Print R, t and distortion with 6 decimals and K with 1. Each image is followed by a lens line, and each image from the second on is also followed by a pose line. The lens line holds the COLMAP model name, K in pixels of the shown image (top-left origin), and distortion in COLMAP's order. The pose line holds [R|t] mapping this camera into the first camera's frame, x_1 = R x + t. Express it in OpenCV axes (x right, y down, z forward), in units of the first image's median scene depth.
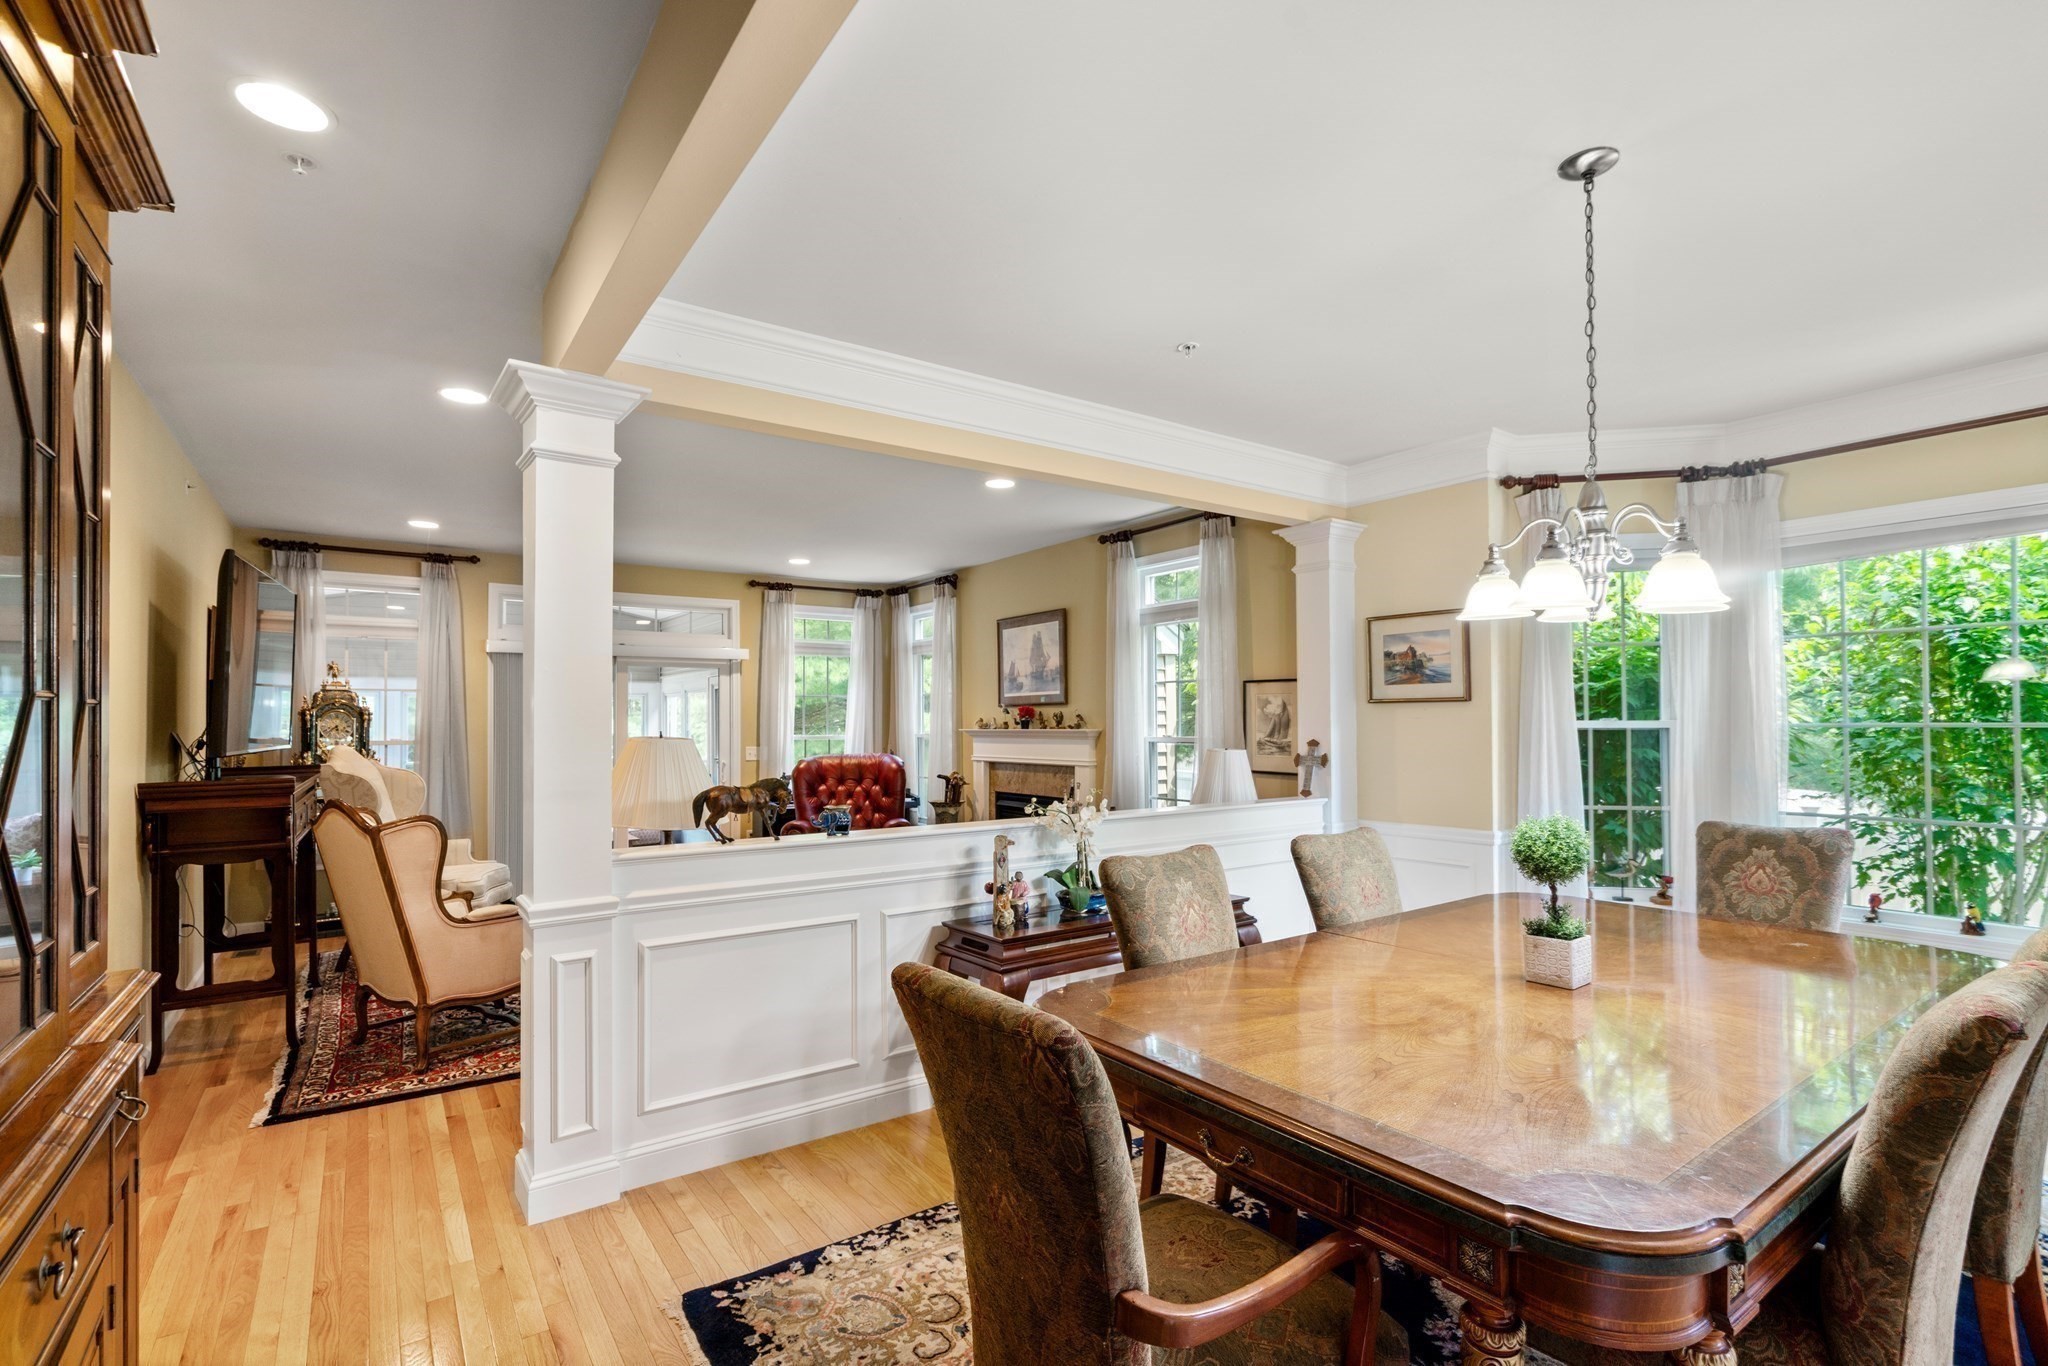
lens RADIAL K [[938.0, 0, 1027.6], [0, 938.0, 714.3], [0, 0, 1]] dist [-0.007413, 0.004307]
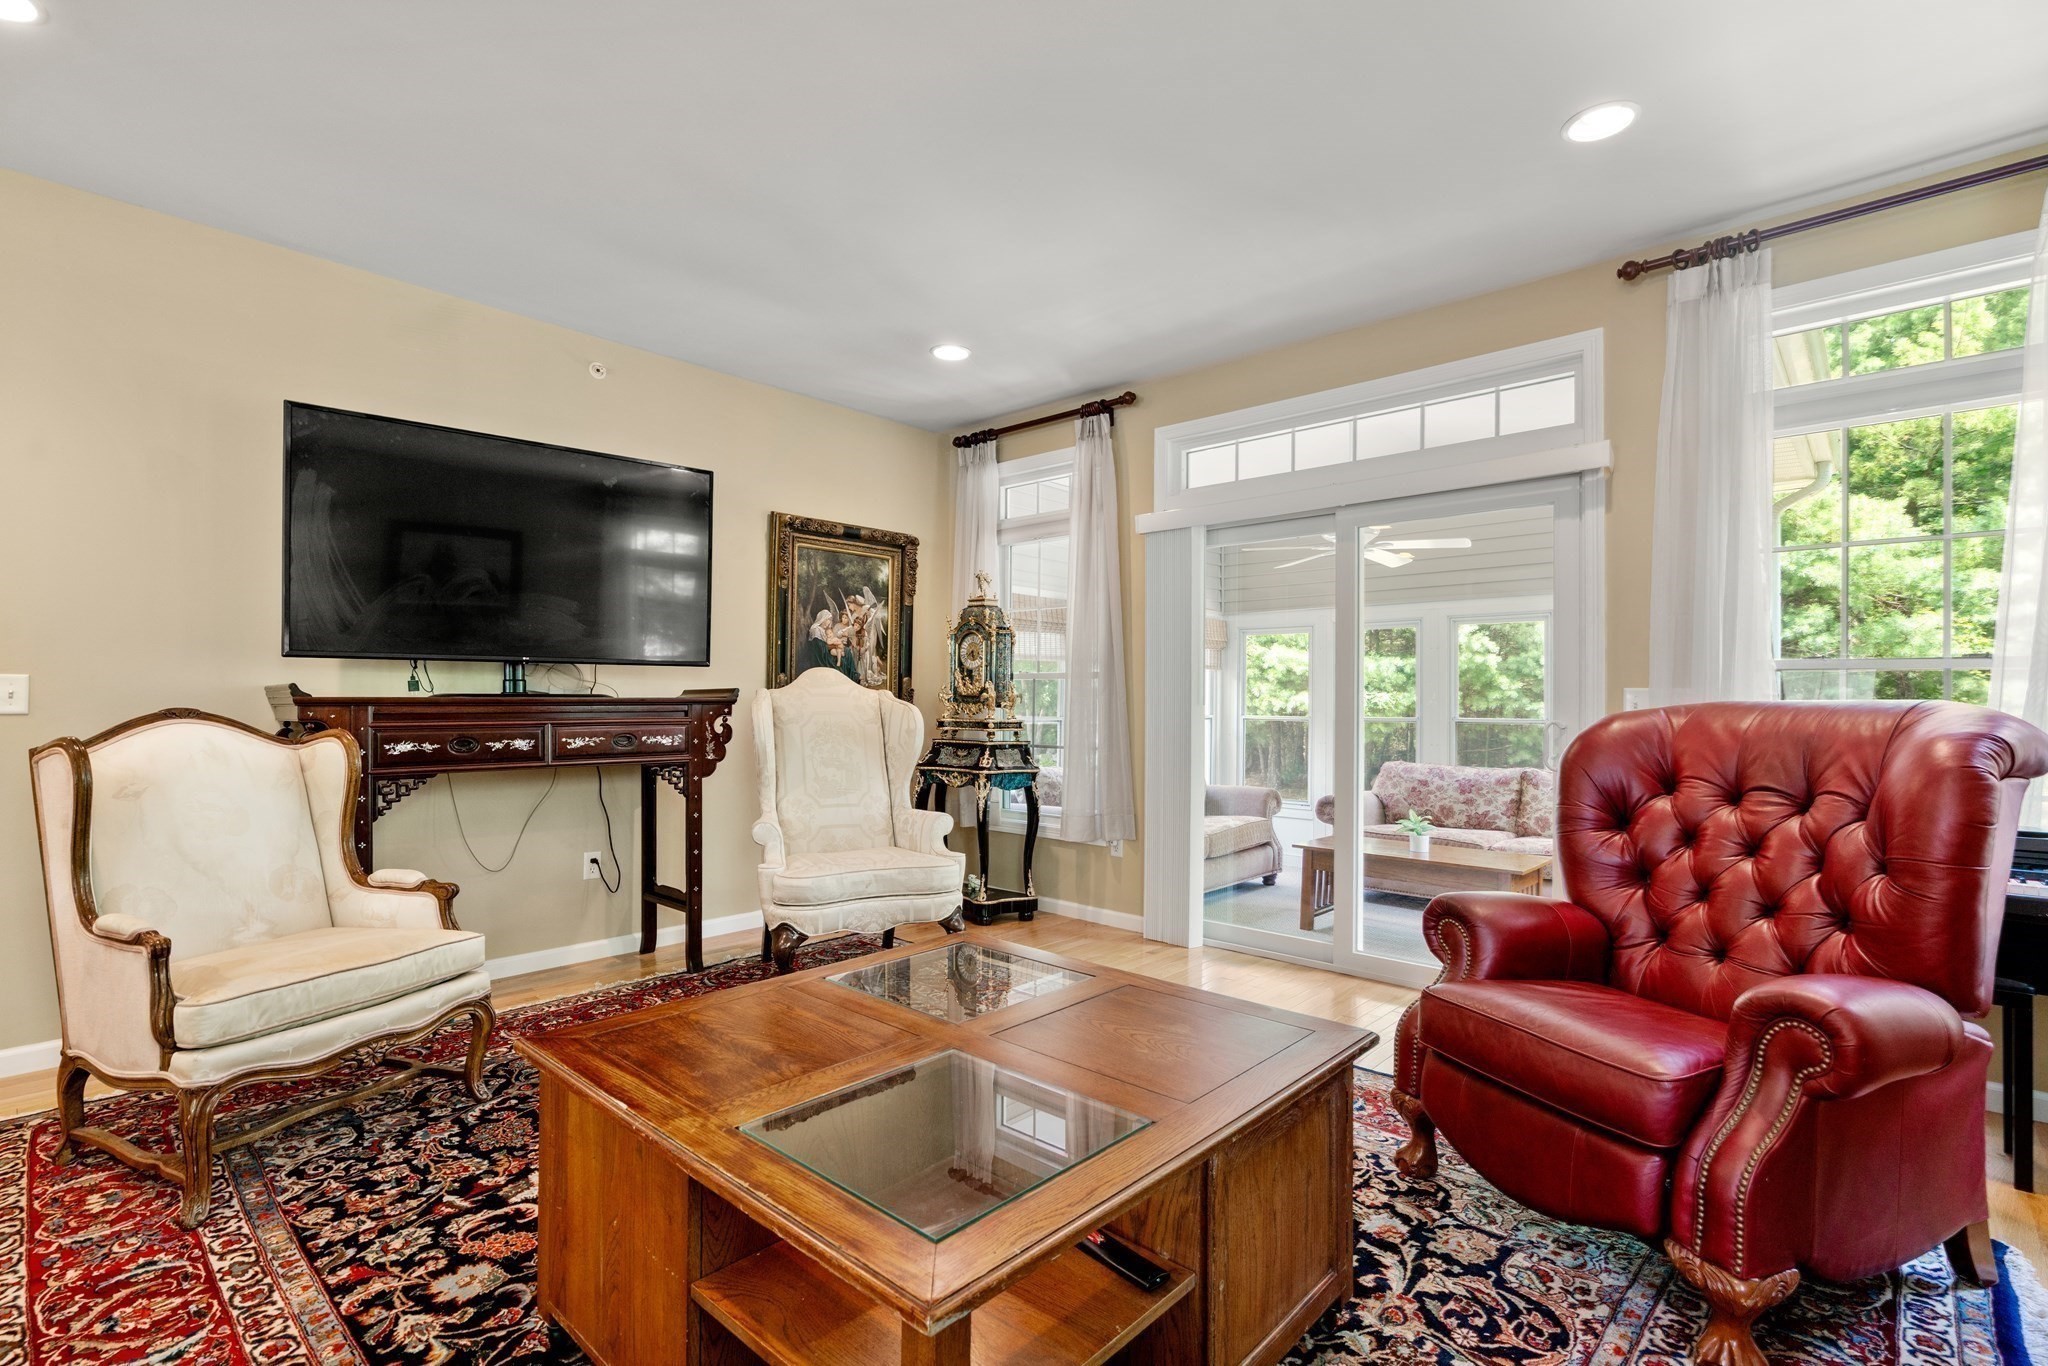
lens RADIAL K [[938.0, 0, 1034.1], [0, 938.0, 692.9], [0, 0, 1]] dist [-0.007413, 0.004307]
pose [[0.218835, -0.002478, -0.975759, 0.061176], [0.003598, 0.999992, -0.001732, 0.065620], [0.975755, -0.003131, 0.218842, 1.192757]]
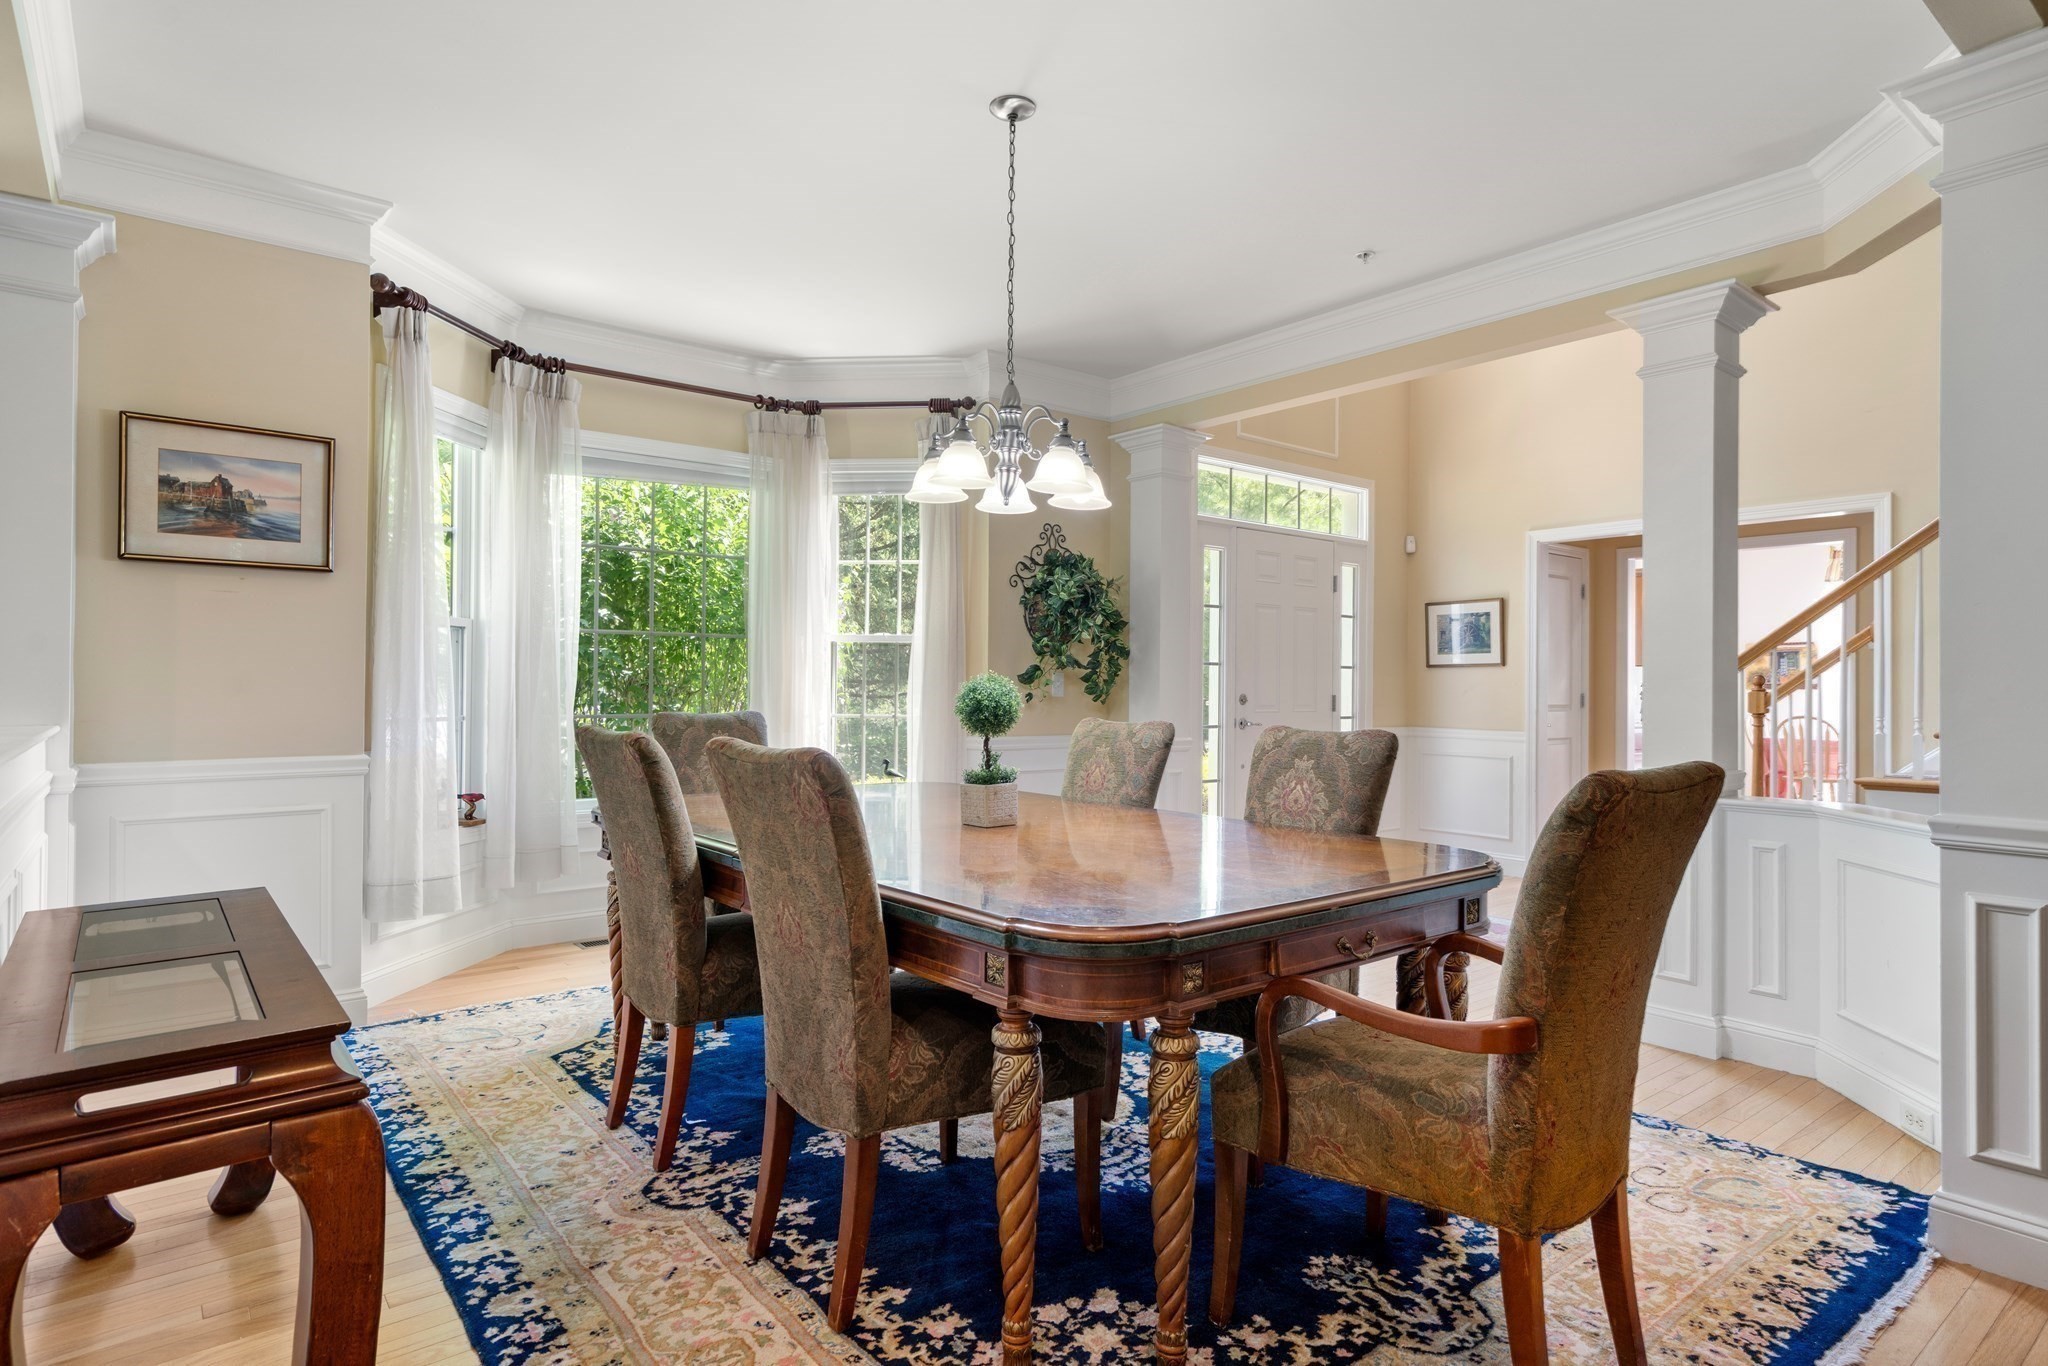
lens RADIAL K [[1088.3, 0, 1025.2], [0, 1088.3, 683.0], [0, 0, 1]] dist [-0.000838, 0.005717]
pose [[-0.057265, 0.006487, 0.998338, -0.348058], [-0.017704, 0.999815, -0.007512, 0.061564], [-0.998202, -0.018105, -0.057139, 0.496379]]
